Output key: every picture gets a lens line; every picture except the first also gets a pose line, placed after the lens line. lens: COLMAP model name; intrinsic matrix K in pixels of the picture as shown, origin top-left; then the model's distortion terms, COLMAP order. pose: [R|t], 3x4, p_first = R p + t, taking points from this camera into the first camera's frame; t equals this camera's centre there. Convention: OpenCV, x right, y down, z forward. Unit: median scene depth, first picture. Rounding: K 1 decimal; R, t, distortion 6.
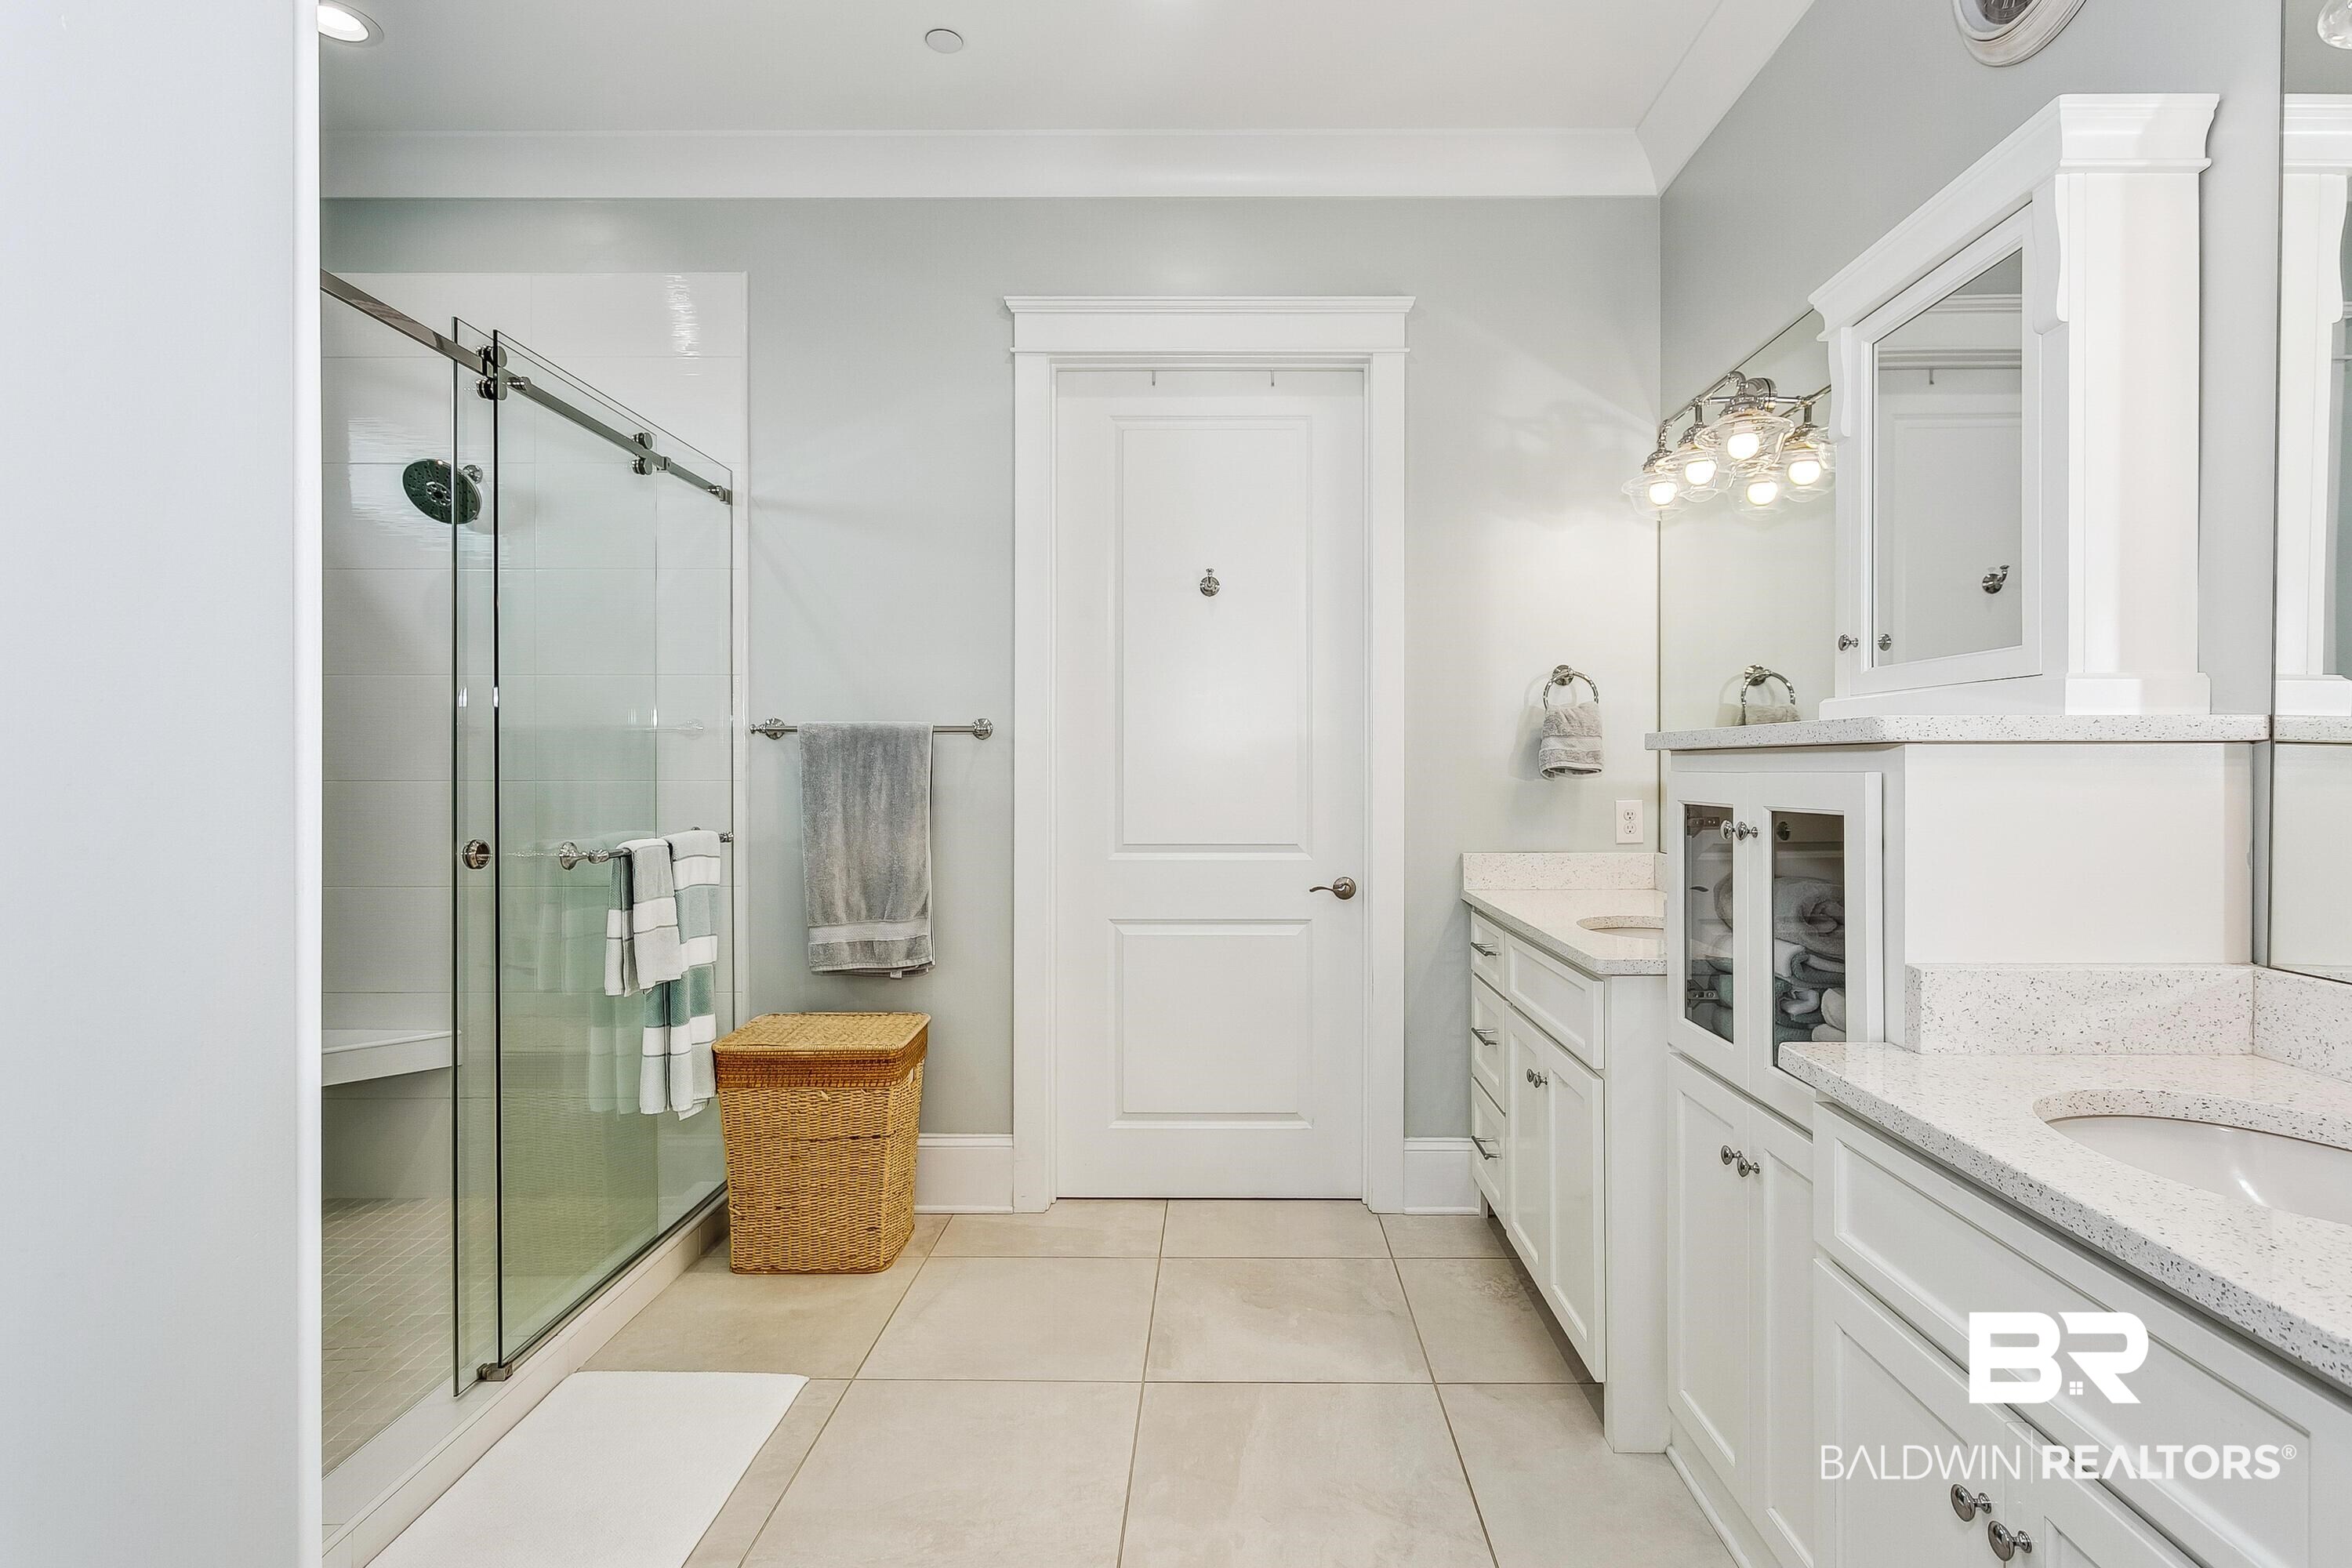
lens RADIAL K [[1139.7, 0, 1171.7], [0, 1139.7, 774.4], [0, 0, 1]] dist [0.000539, 0.001895]
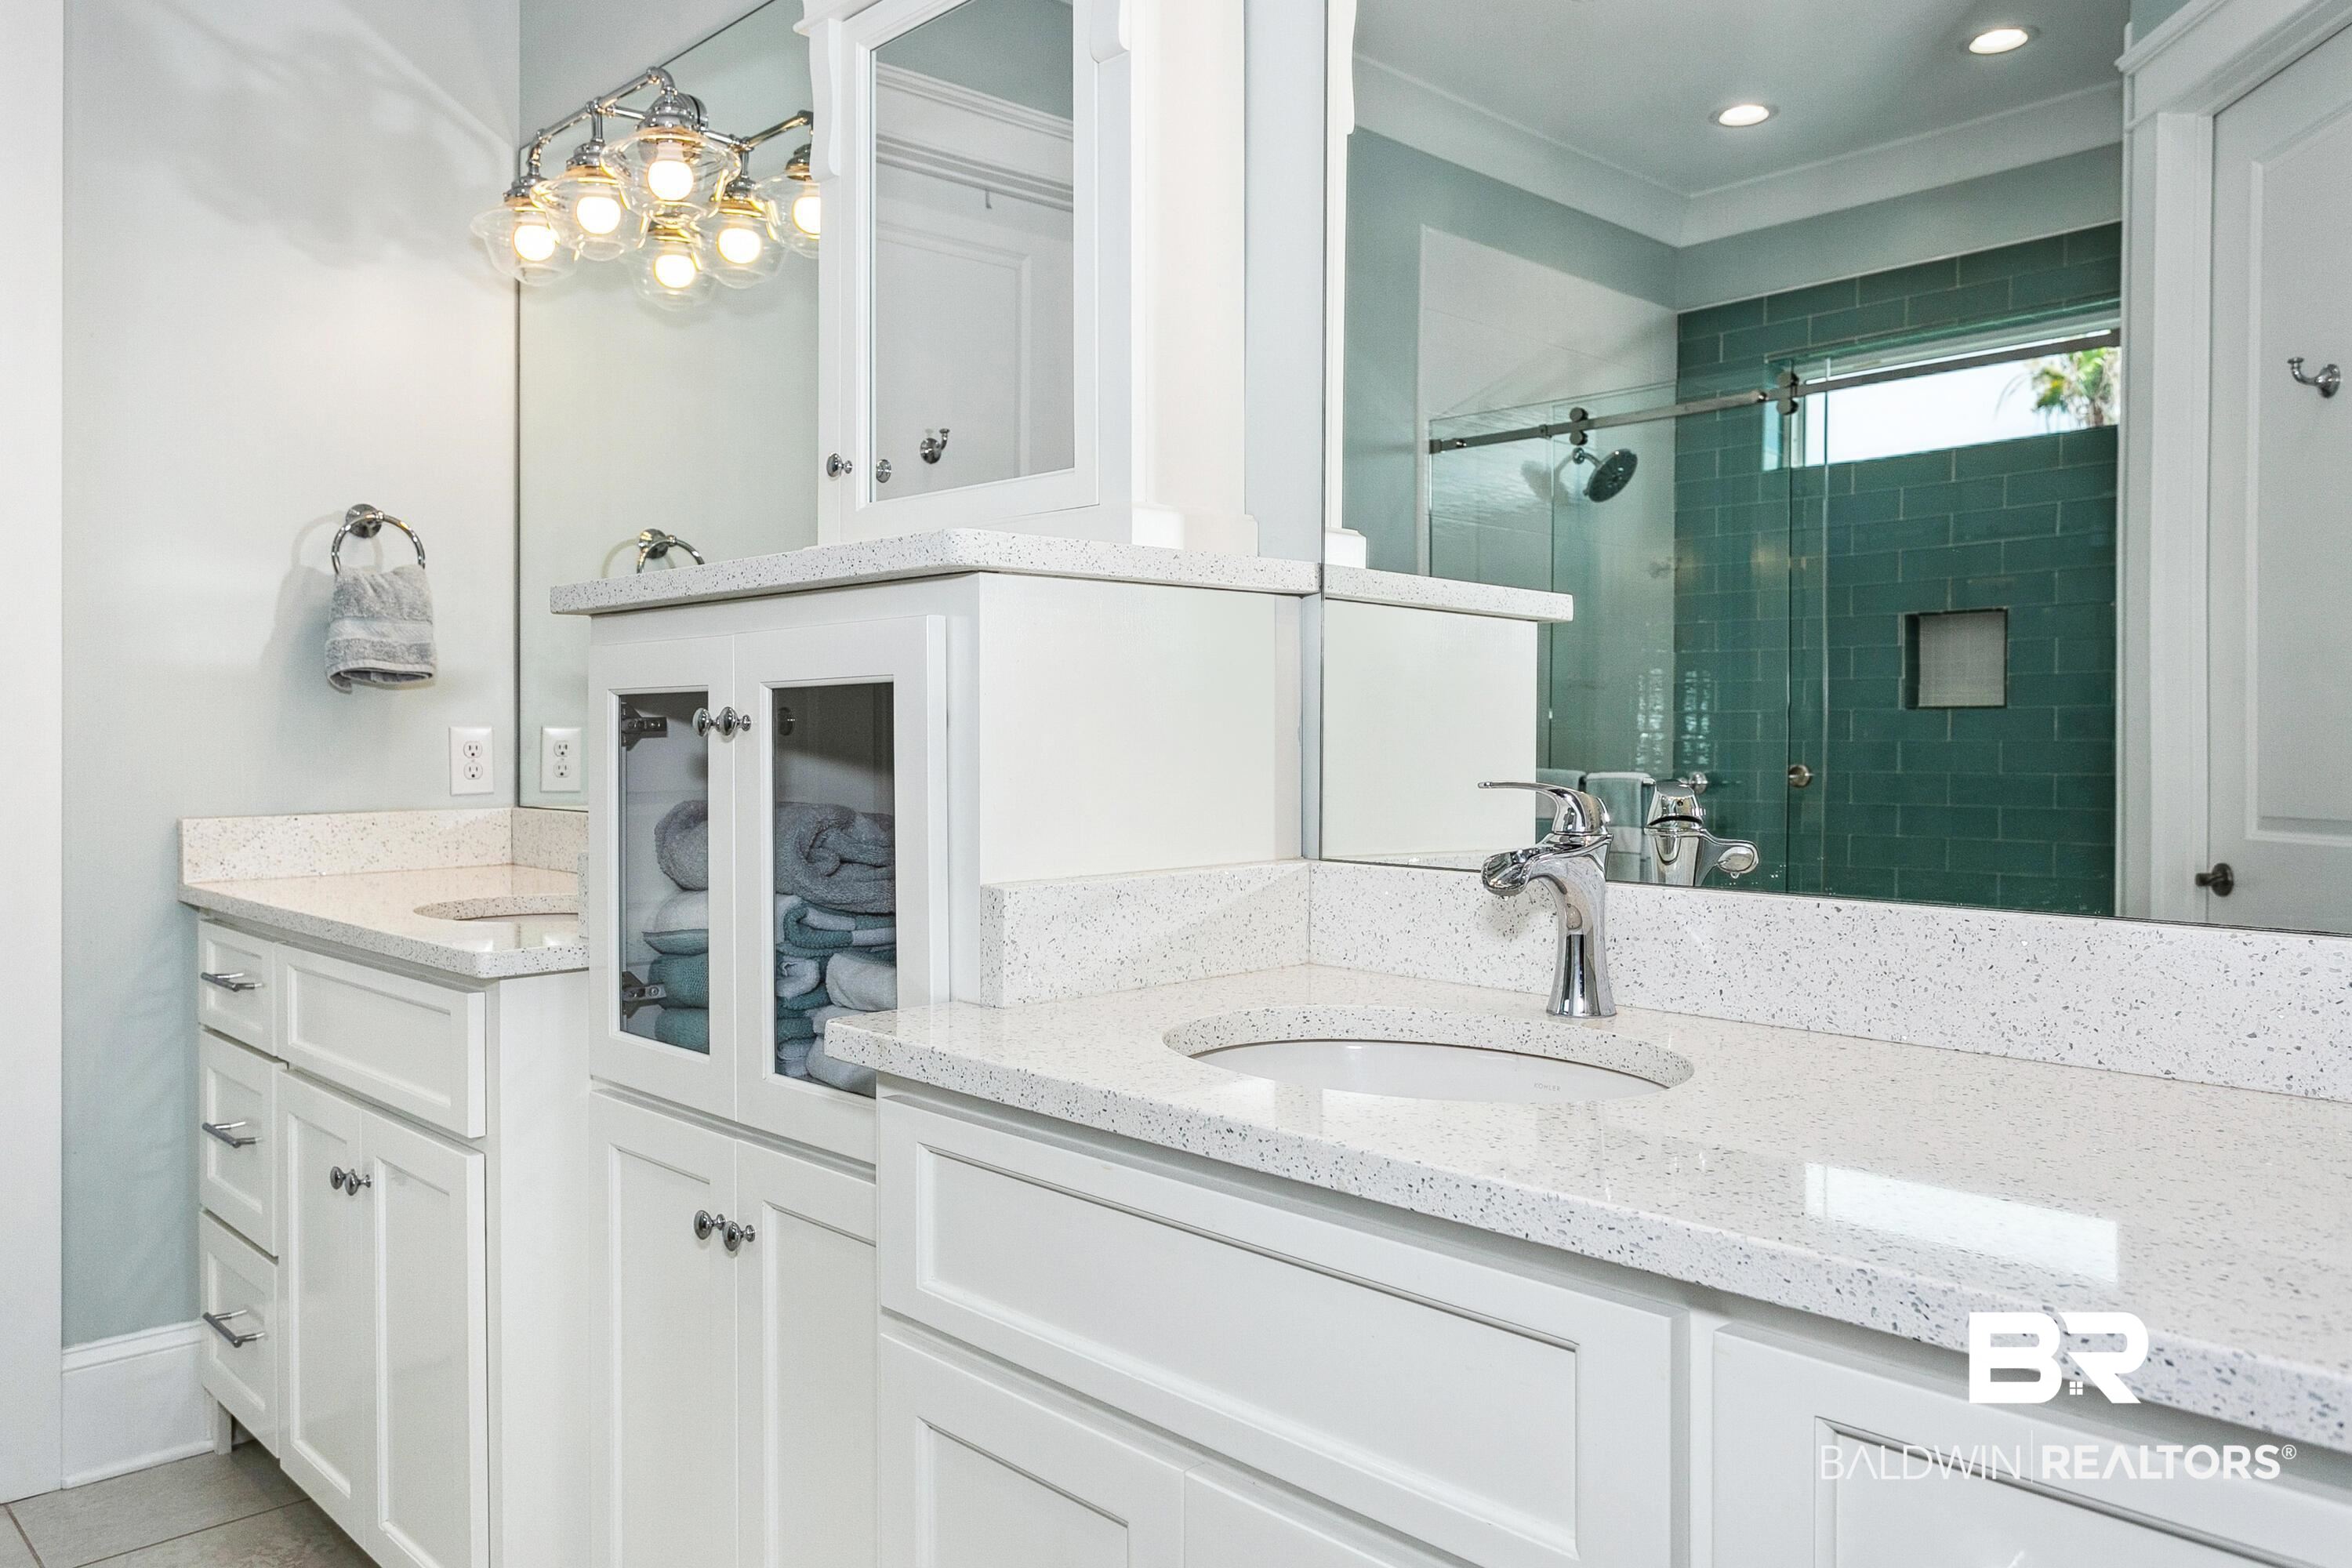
lens RADIAL K [[1698.9, 0, 1089.3], [0, 1698.9, 760.7], [0, 0, 1]] dist [-0.000681, -0.000725]
pose [[0.706832, 0.002758, 0.707377, -0.038601], [-0.005283, 0.999985, 0.001380, 0.067234], [-0.707362, -0.004713, 0.706836, 0.163308]]
